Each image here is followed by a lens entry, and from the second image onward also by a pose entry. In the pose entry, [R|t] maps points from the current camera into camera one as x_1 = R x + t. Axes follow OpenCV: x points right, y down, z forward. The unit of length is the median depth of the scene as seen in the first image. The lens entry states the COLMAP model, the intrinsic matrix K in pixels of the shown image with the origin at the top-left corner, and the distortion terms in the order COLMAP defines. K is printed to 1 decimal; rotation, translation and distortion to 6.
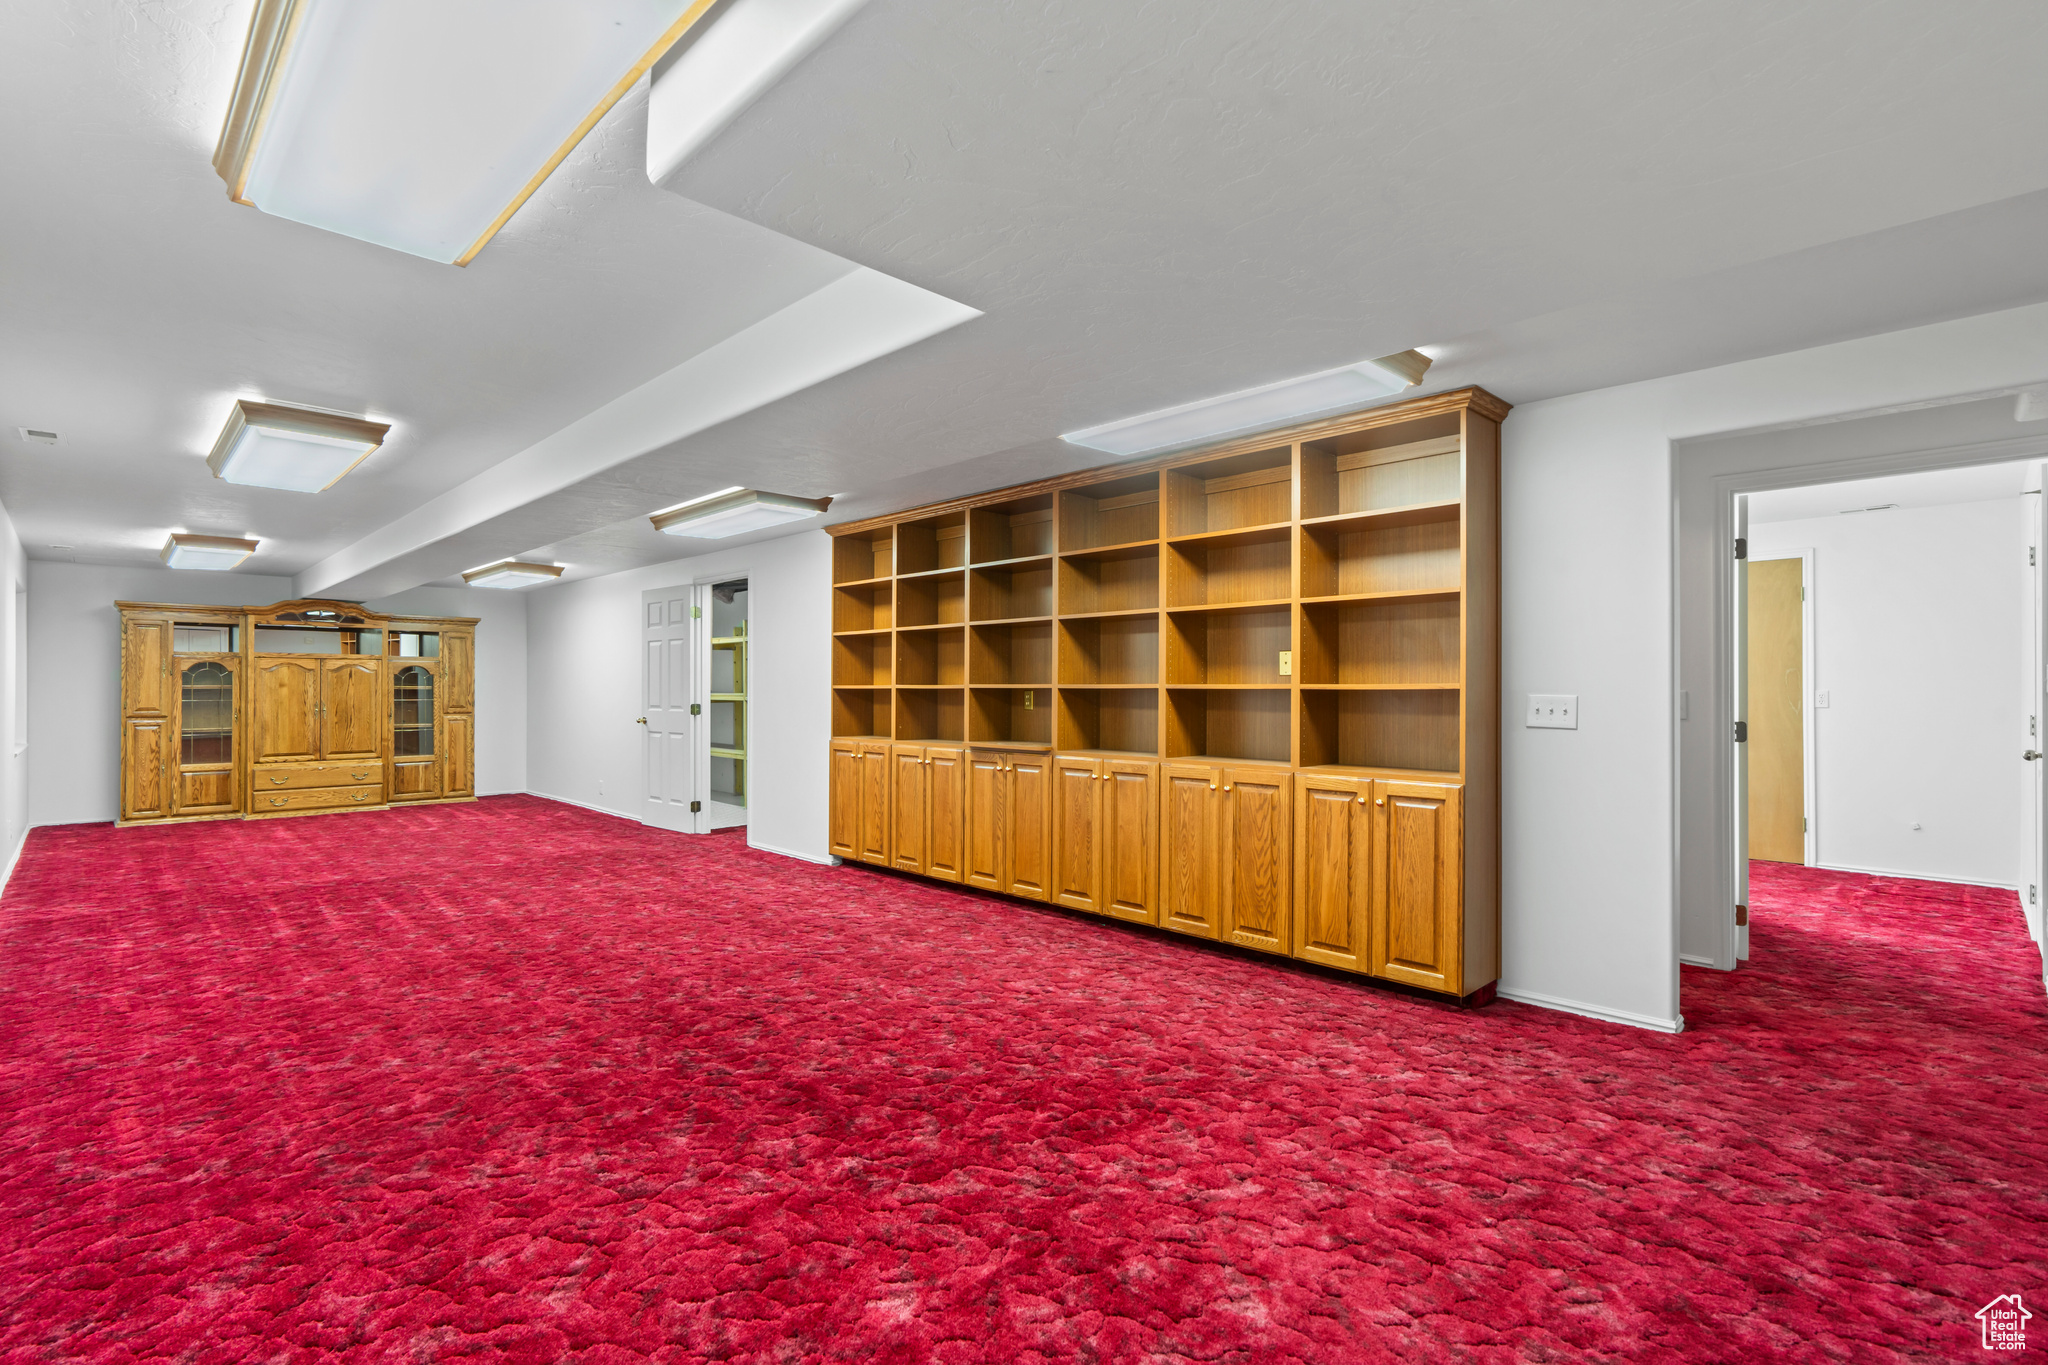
lens RADIAL K [[940.2, 0, 1009.4], [0, 940.2, 686.9], [0, 0, 1]] dist [-0.001690, 0.000747]
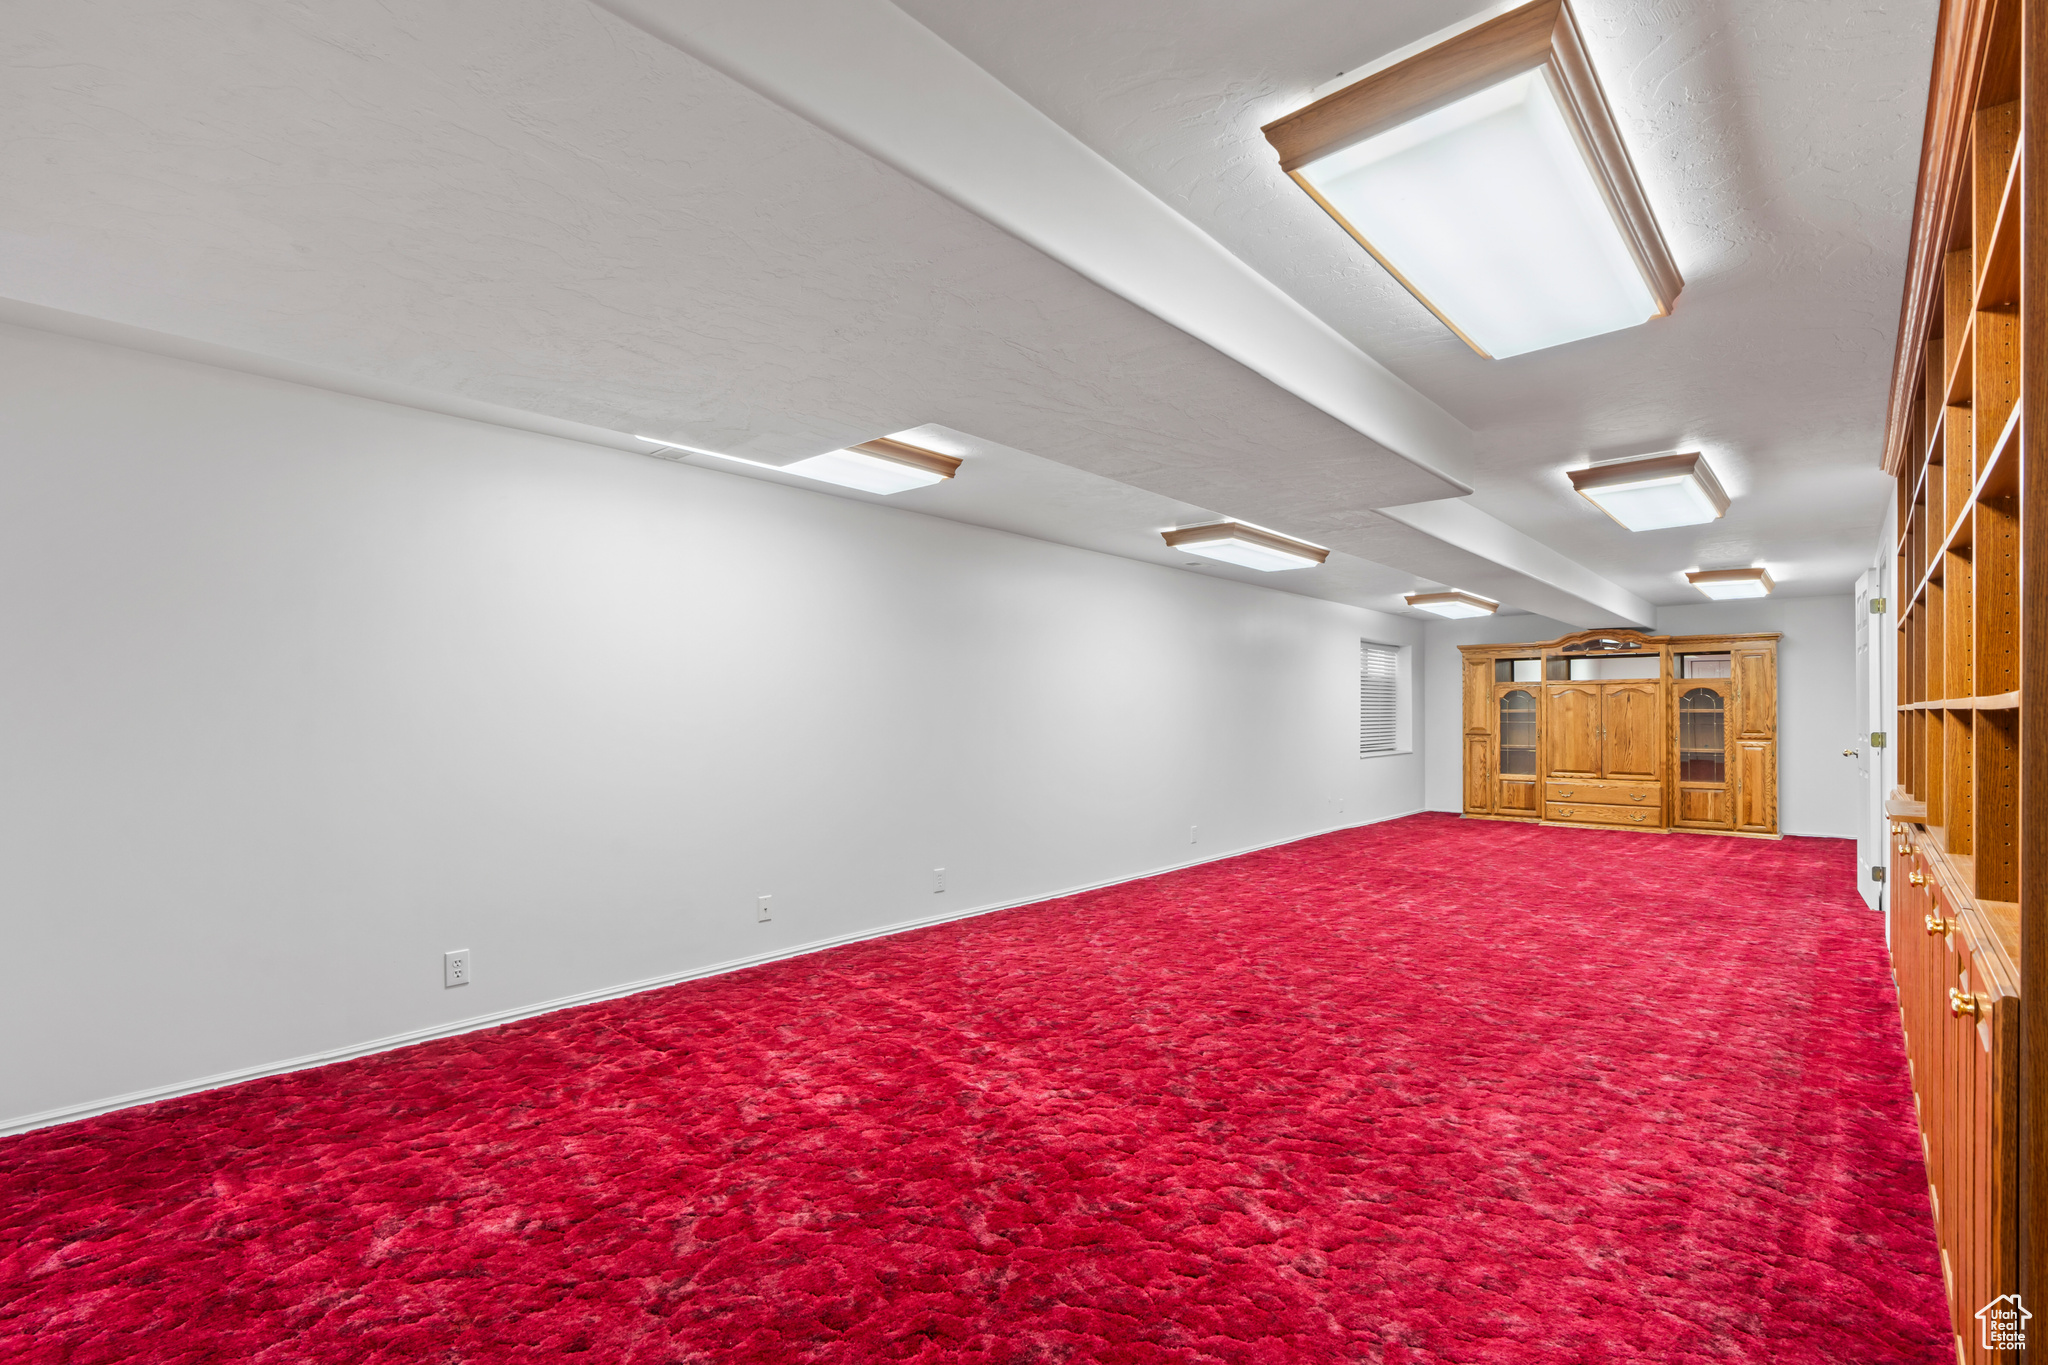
lens RADIAL K [[940.2, 0, 1009.2], [0, 940.2, 700.0], [0, 0, 1]] dist [-0.001690, 0.000747]
pose [[0.055155, -0.017479, -0.998325, 0.307032], [0.003809, 0.999843, -0.017296, 0.003862], [0.998471, -0.002848, 0.055213, 0.264460]]
